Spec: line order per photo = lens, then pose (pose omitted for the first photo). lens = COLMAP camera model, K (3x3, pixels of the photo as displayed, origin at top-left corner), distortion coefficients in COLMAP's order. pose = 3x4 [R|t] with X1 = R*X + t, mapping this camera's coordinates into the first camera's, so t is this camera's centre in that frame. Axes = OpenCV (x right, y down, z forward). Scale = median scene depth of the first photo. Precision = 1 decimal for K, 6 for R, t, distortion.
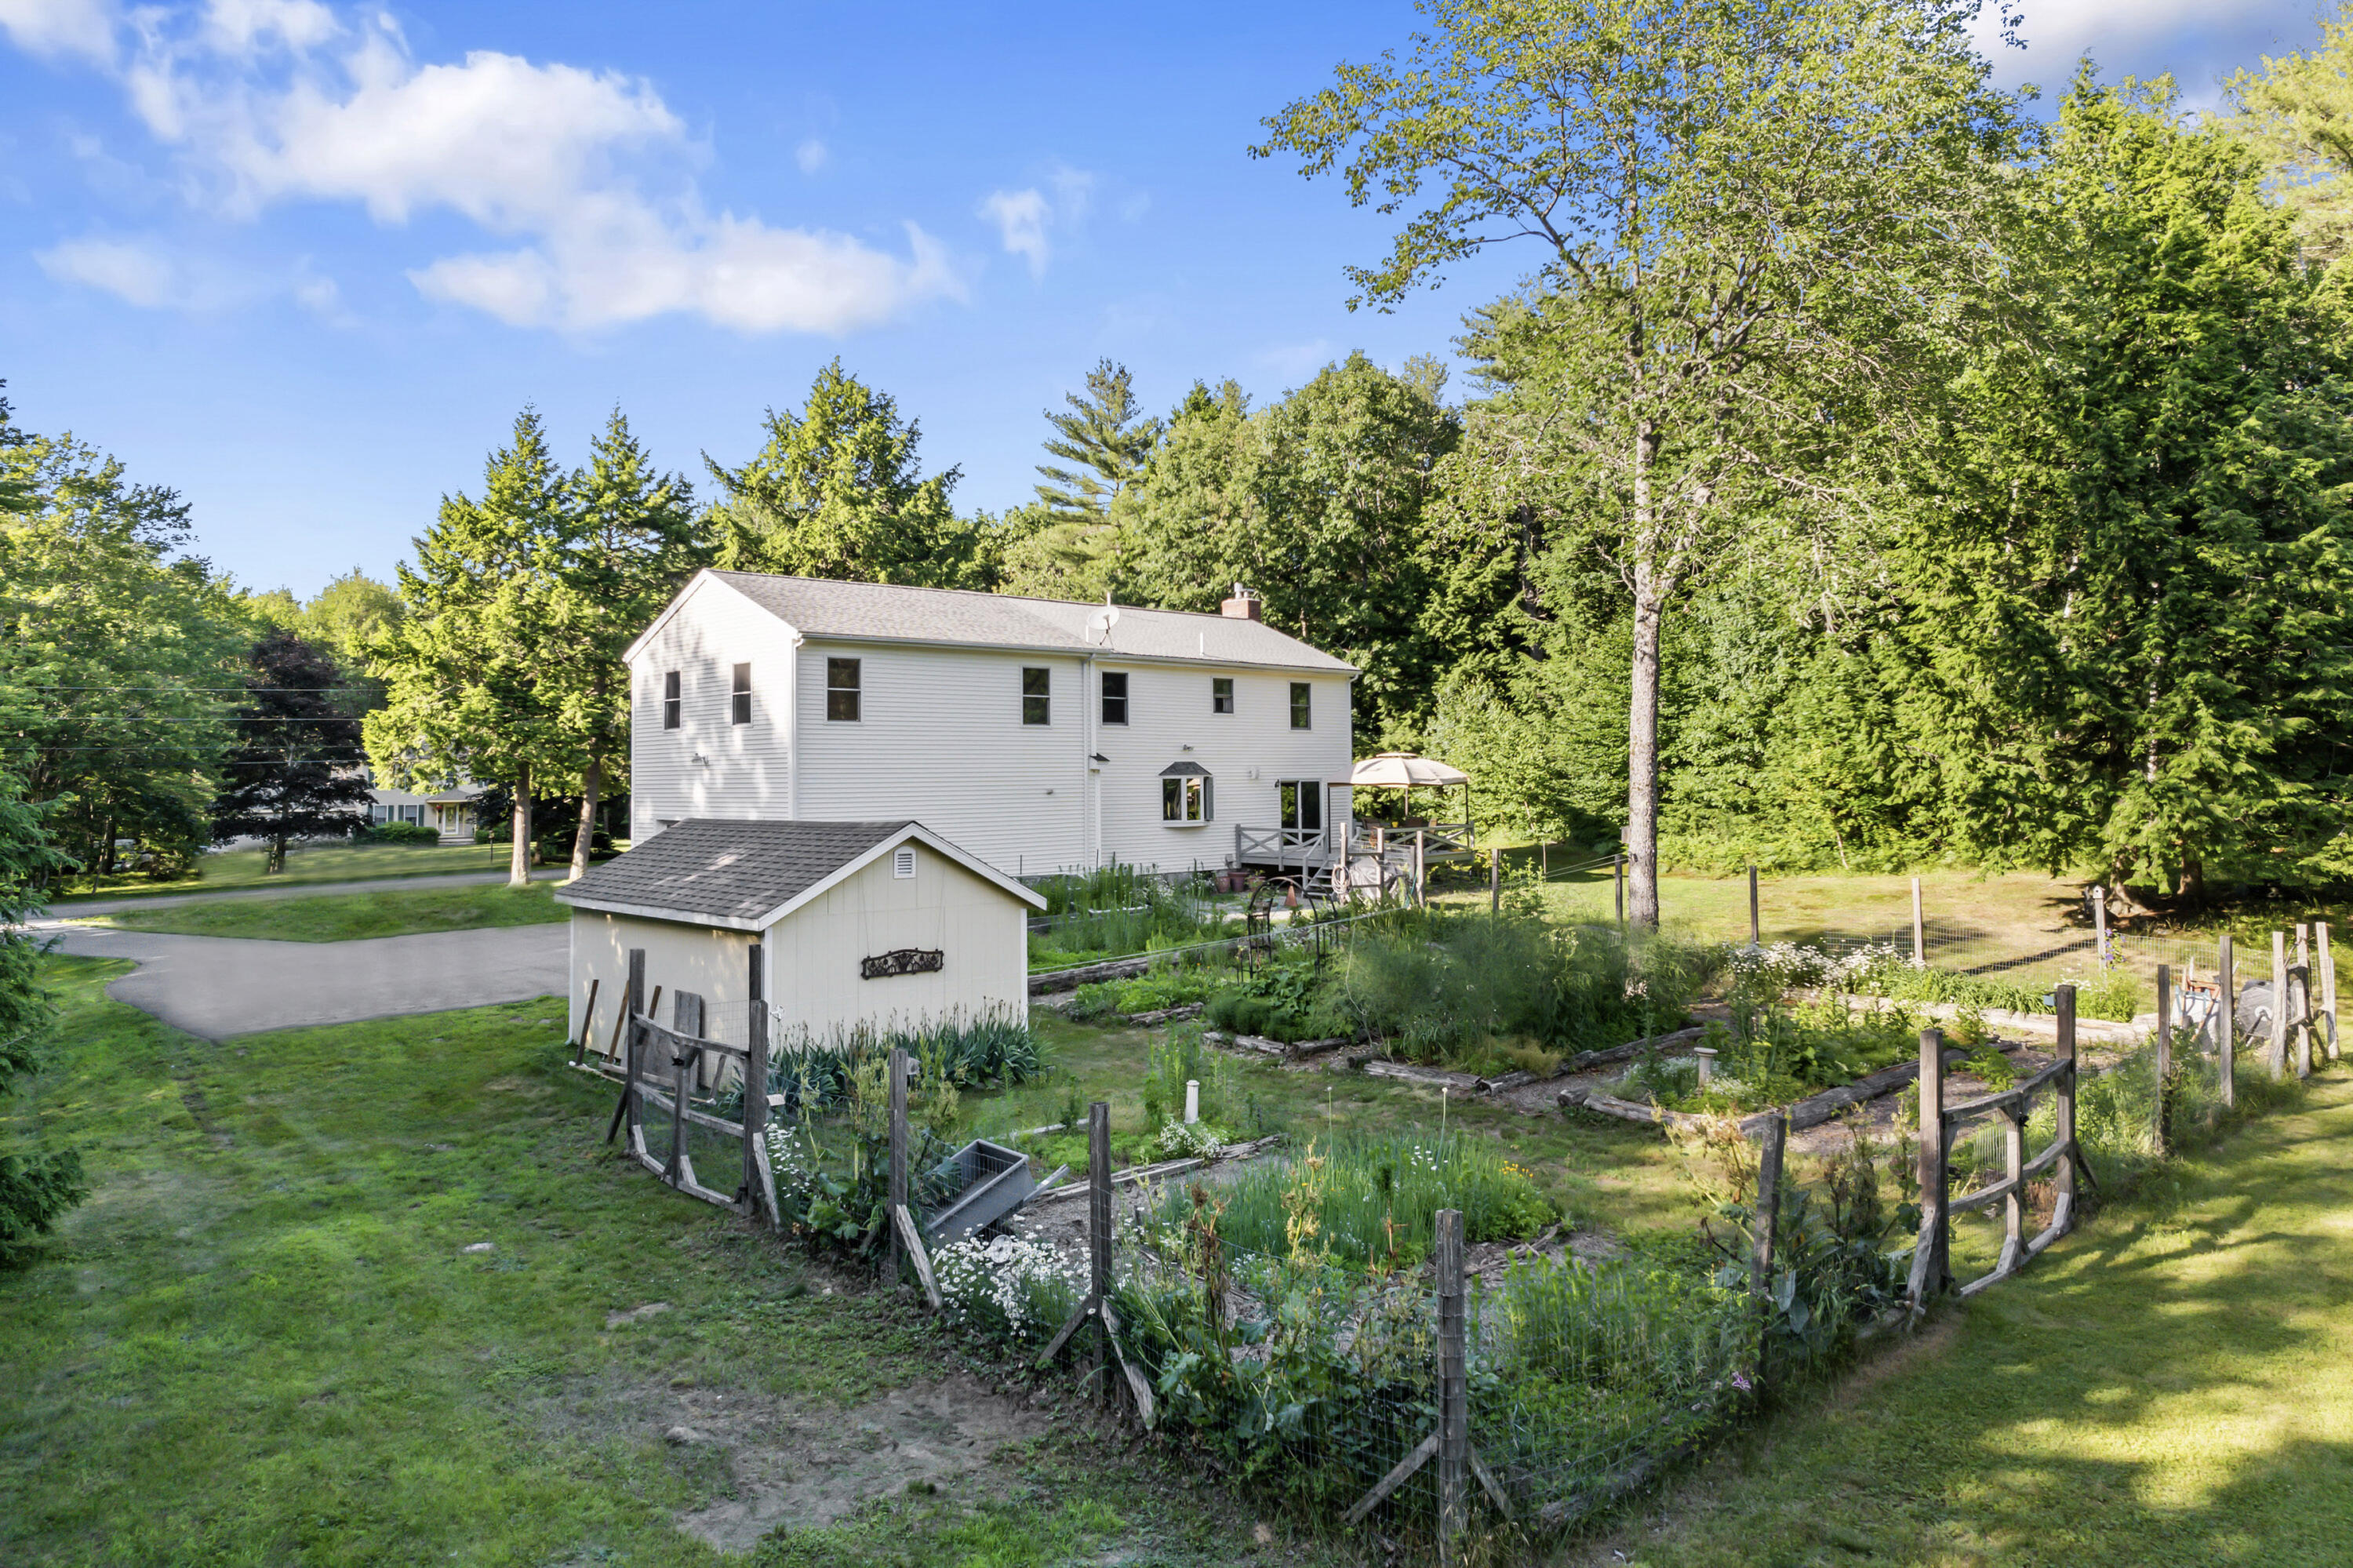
lens RADIAL K [[1575.4, 0, 1172.5], [0, 1575.4, 814.8], [0, 0, 1]] dist [-0.105872, 0.073106]
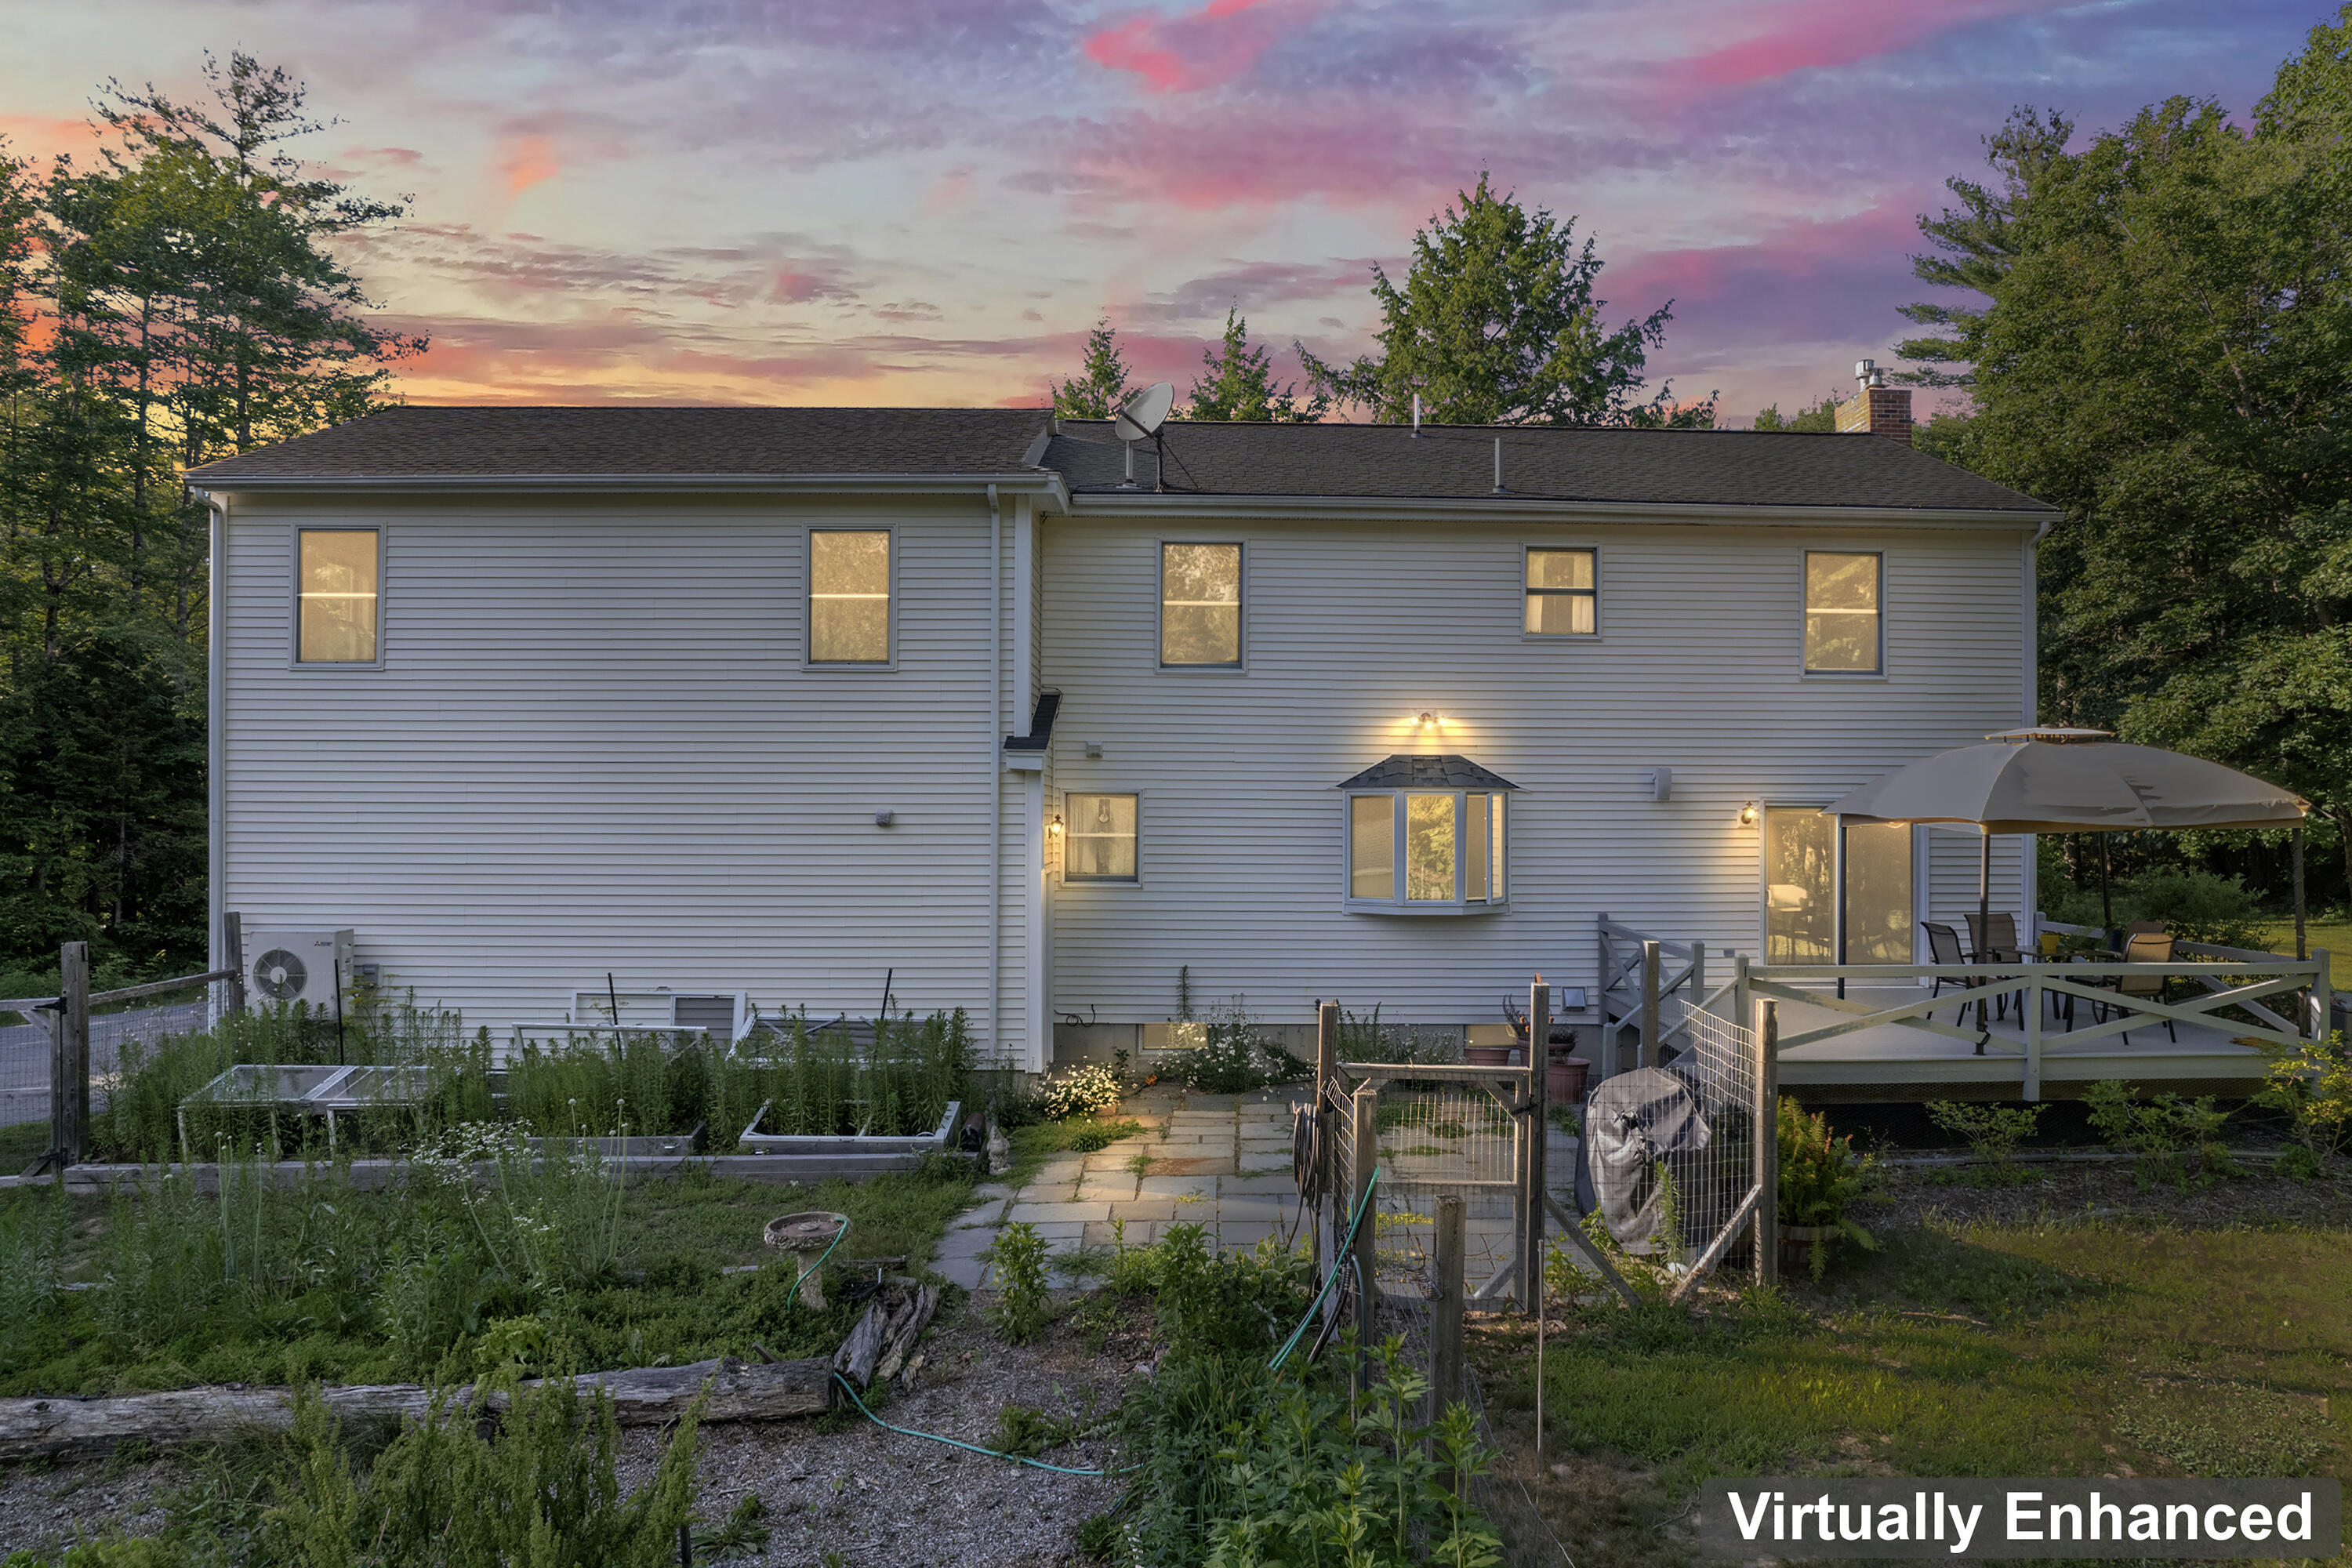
lens RADIAL K [[1574.7, 0, 1172.0], [0, 1574.7, 814.8], [0, 0, 1]] dist [-0.105872, 0.073106]
pose [[0.724508, 0.015720, -0.689087, 0.220196], [-0.025525, 0.999666, -0.004033, -0.014941], [0.688793, 0.020511, 0.724668, 0.612290]]
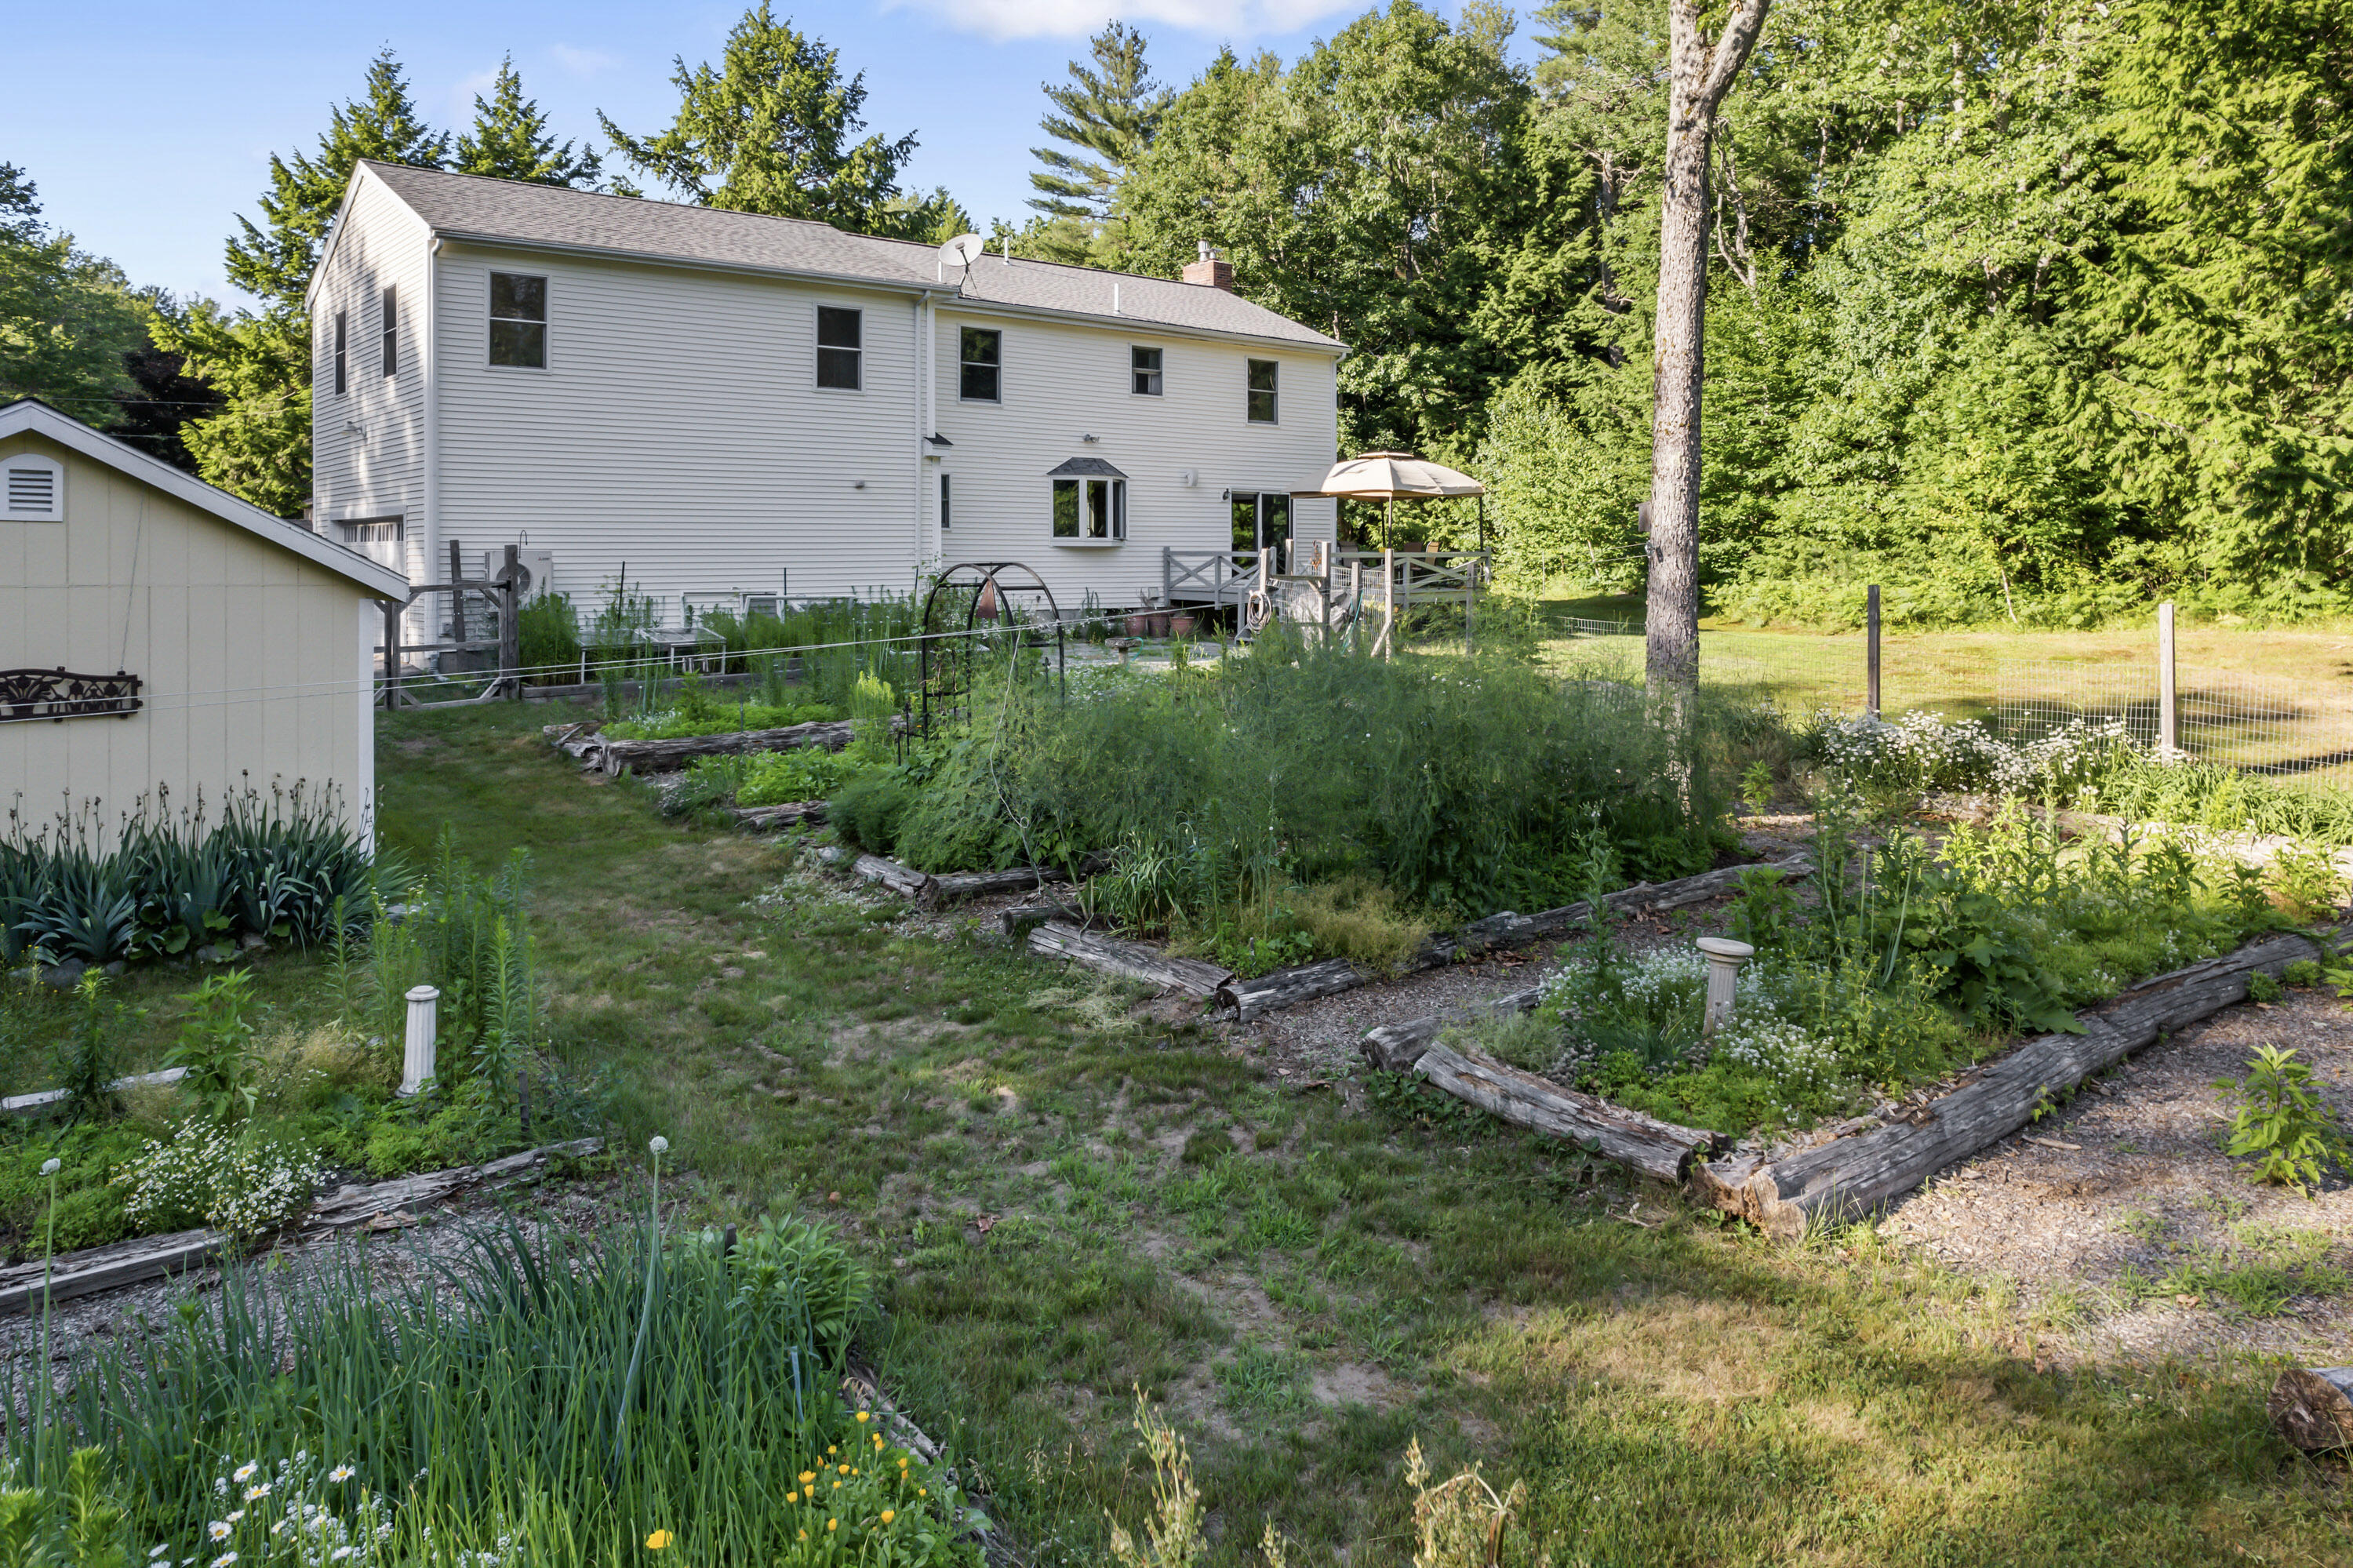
lens RADIAL K [[1621.7, 0, 1177.2], [0, 1621.7, 661.0], [0, 0, 1]] dist [-0.141829, 0.143511]
pose [[0.997756, 0.018505, -0.064348, 0.089203], [-0.015701, 0.998916, 0.043821, 0.023949], [0.065089, -0.042713, 0.996965, 0.228236]]
